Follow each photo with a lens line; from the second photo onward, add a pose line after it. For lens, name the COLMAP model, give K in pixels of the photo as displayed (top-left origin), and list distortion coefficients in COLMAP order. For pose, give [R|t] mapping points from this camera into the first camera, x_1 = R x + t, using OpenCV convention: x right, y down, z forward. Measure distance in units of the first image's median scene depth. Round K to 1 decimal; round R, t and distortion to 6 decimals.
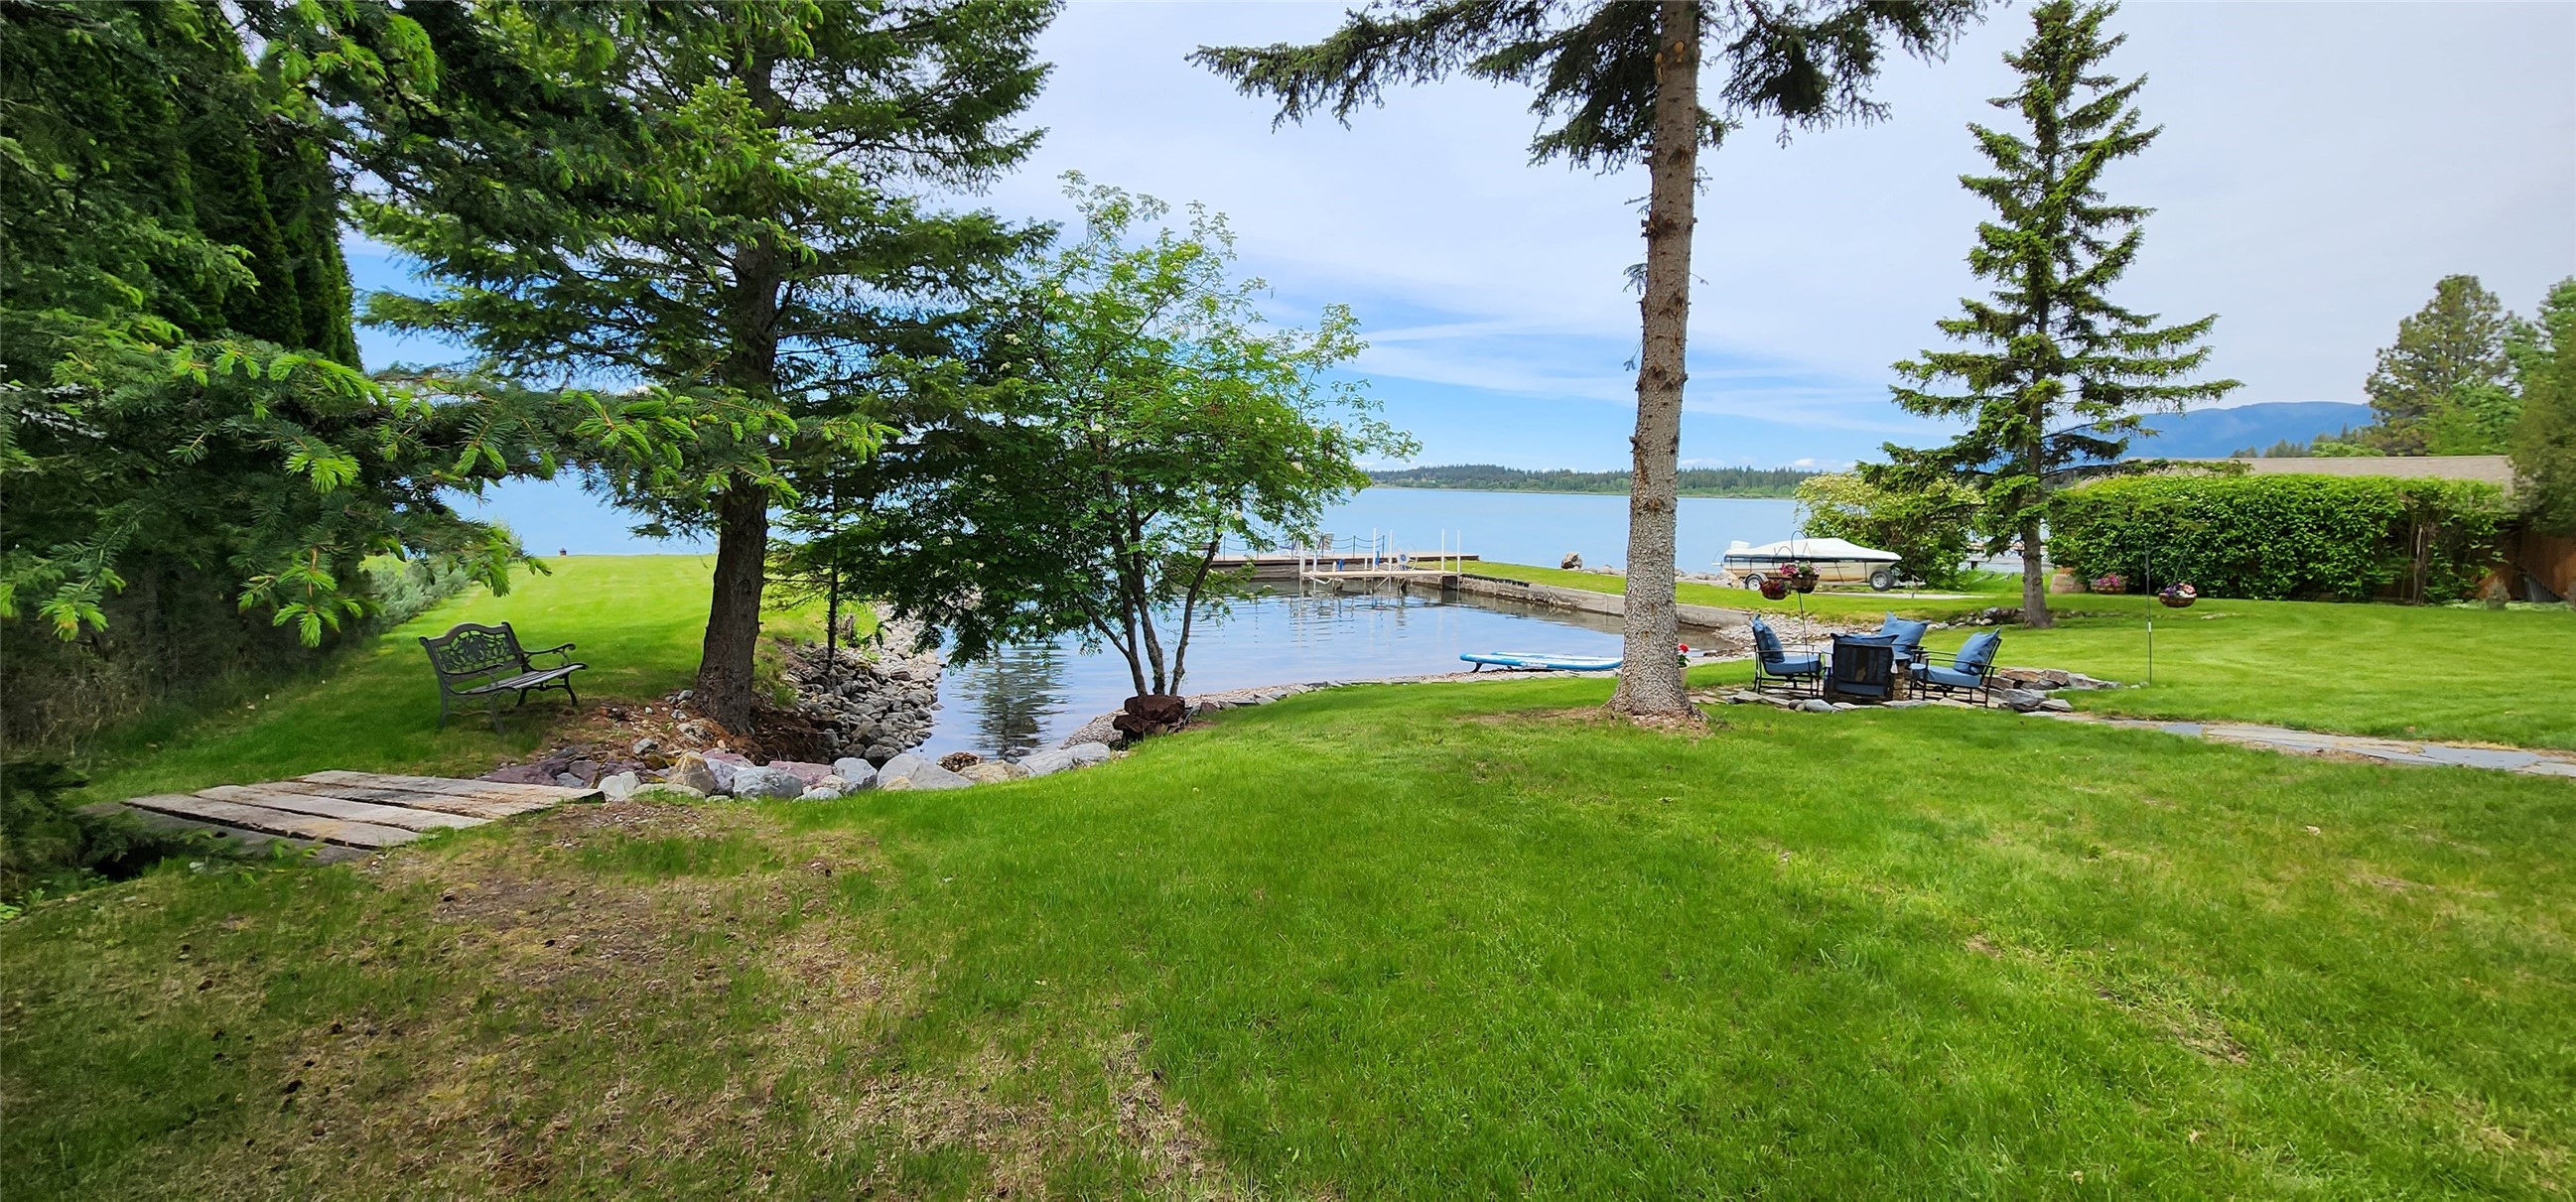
lens RADIAL K [[1033.8, 0, 1287.0], [0, 1033.8, 569.1], [0, 0, 1]] dist [0.001607, -0.002279]
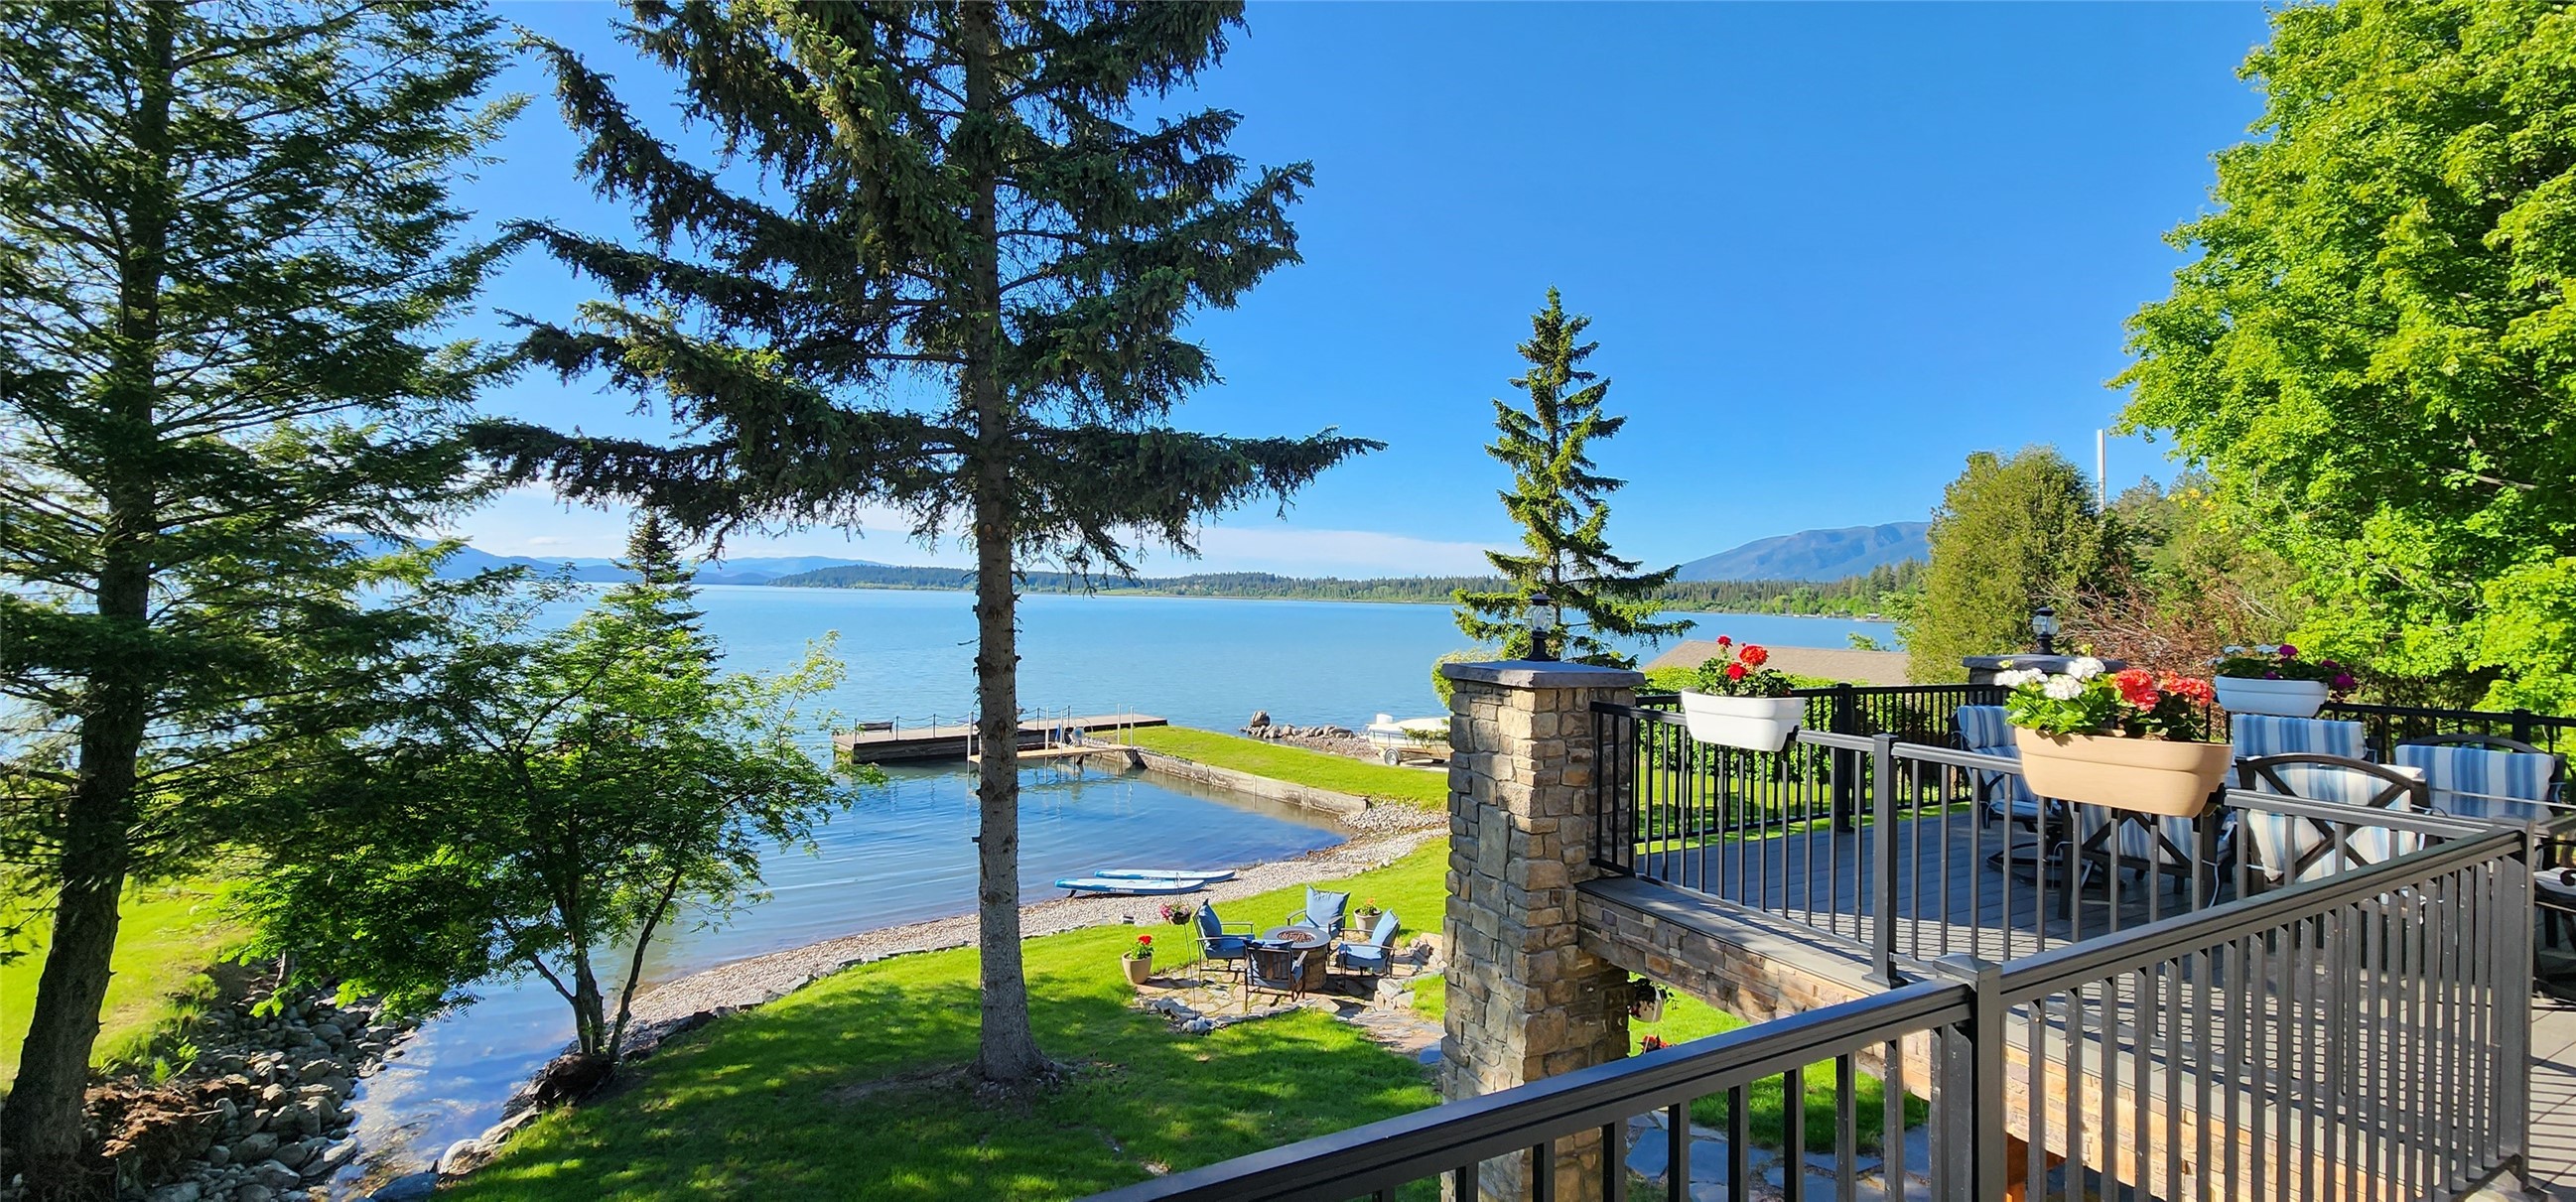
lens RADIAL K [[1033.8, 0, 1291.6], [0, 1033.8, 584.8], [0, 0, 1]] dist [0.001607, -0.002279]
pose [[0.975228, -0.000086, 0.221202, 0.170802], [0.019611, 0.996096, -0.086072, -0.122493], [-0.220331, 0.088278, 0.971422, -0.091832]]
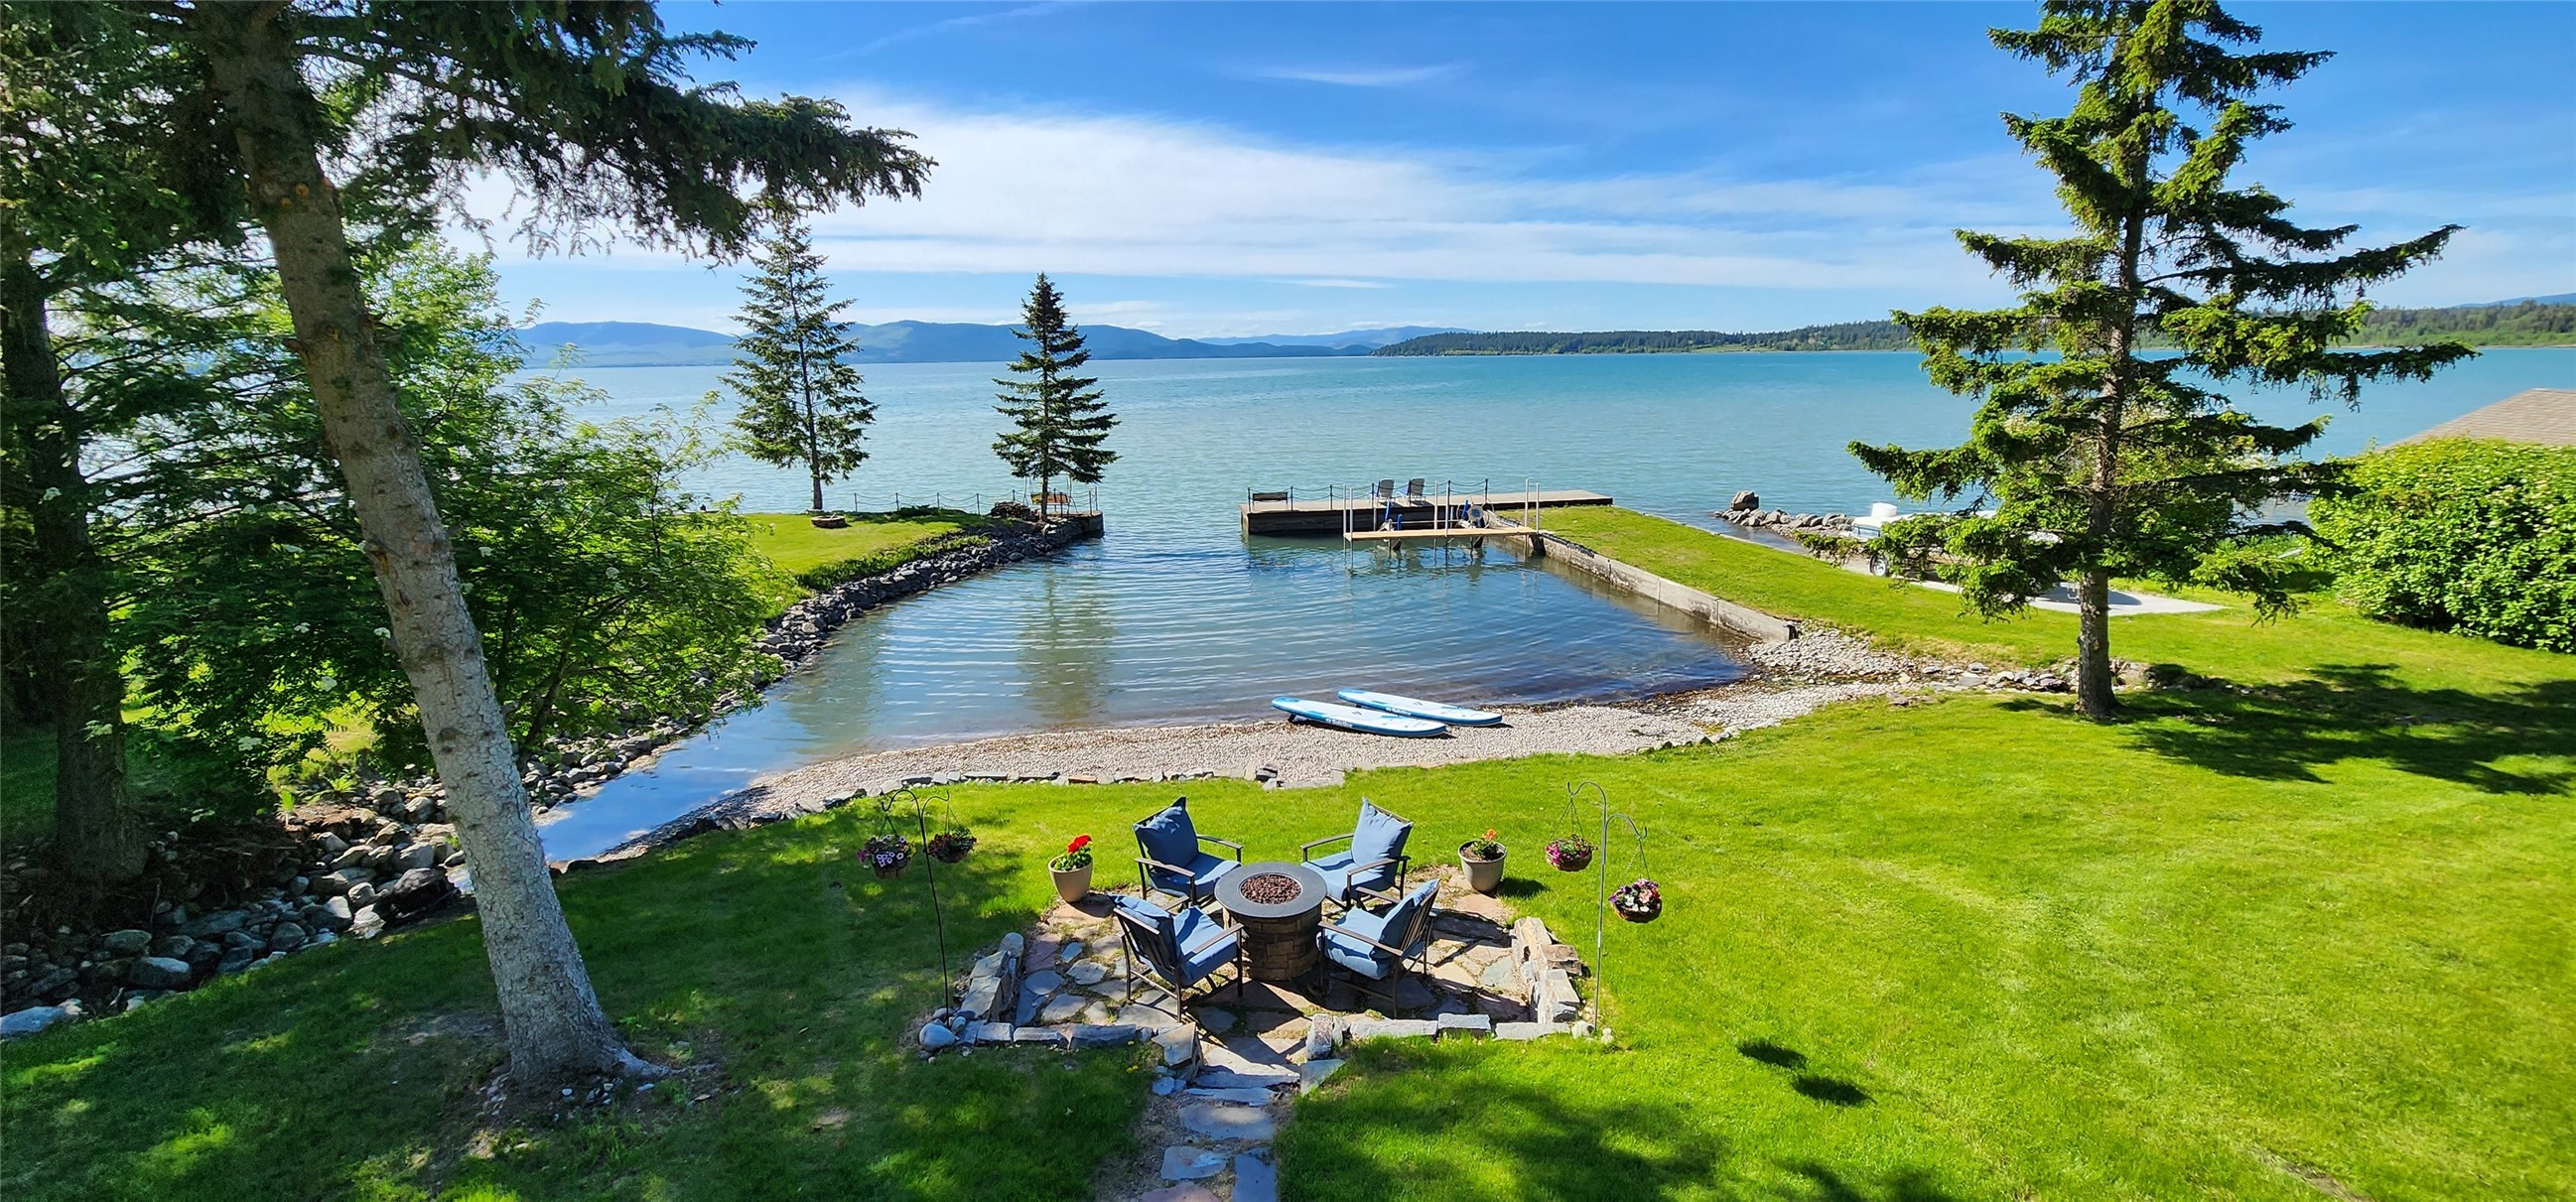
lens RADIAL K [[1033.8, 0, 1296.6], [0, 1033.8, 576.1], [0, 0, 1]] dist [0.001607, -0.002279]
pose [[0.948297, 0.028326, -0.316119, 0.453663], [0.011110, 0.992437, 0.122255, -0.124533], [0.317191, -0.119446, 0.940810, 0.211698]]
